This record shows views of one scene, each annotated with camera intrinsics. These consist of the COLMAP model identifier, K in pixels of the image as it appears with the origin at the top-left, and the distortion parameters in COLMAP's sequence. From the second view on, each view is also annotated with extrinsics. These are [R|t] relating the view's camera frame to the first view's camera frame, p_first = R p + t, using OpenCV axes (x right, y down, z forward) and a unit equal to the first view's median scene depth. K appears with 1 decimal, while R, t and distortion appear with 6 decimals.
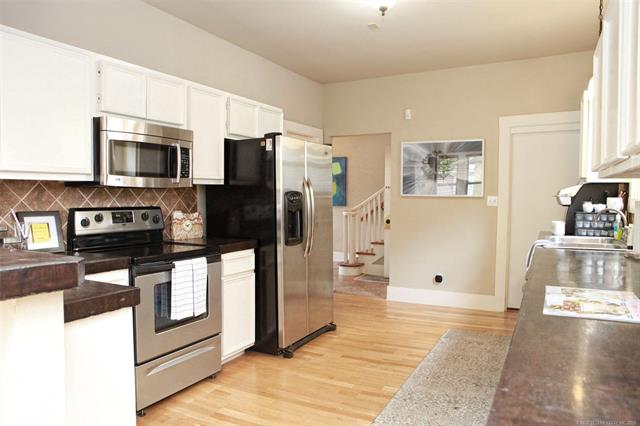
lens RADIAL K [[447.2, 0, 326.1], [0, 447.2, 224.8], [0, 0, 1]] dist [-0.079479, 0.049362]
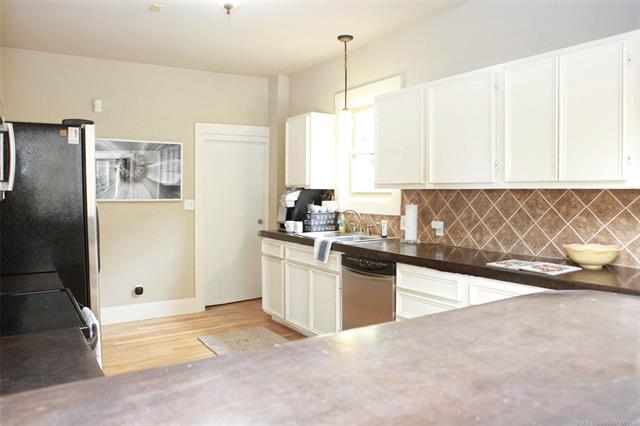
lens RADIAL K [[469.1, 0, 317.8], [0, 469.1, 213.4], [0, 0, 1]] dist [-0.076072, 0.007968]
pose [[0.524050, -0.036887, 0.850888, -0.422380], [0.056542, 0.998364, 0.008458, -0.029158], [-0.849808, 0.043678, 0.525279, 0.216414]]
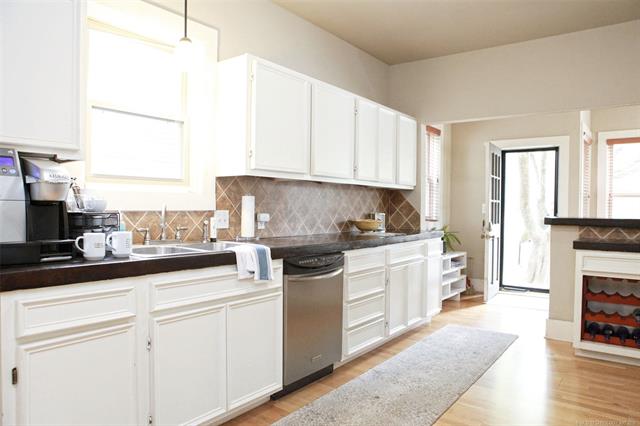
lens RADIAL K [[447.2, 0, 338.0], [0, 447.2, 212.3], [0, 0, 1]] dist [-0.079479, 0.049362]
pose [[-0.977141, -0.017562, 0.211864, 0.090439], [0.000031, 0.996570, 0.082751, -0.059440], [-0.212590, 0.080866, -0.973789, 1.140177]]
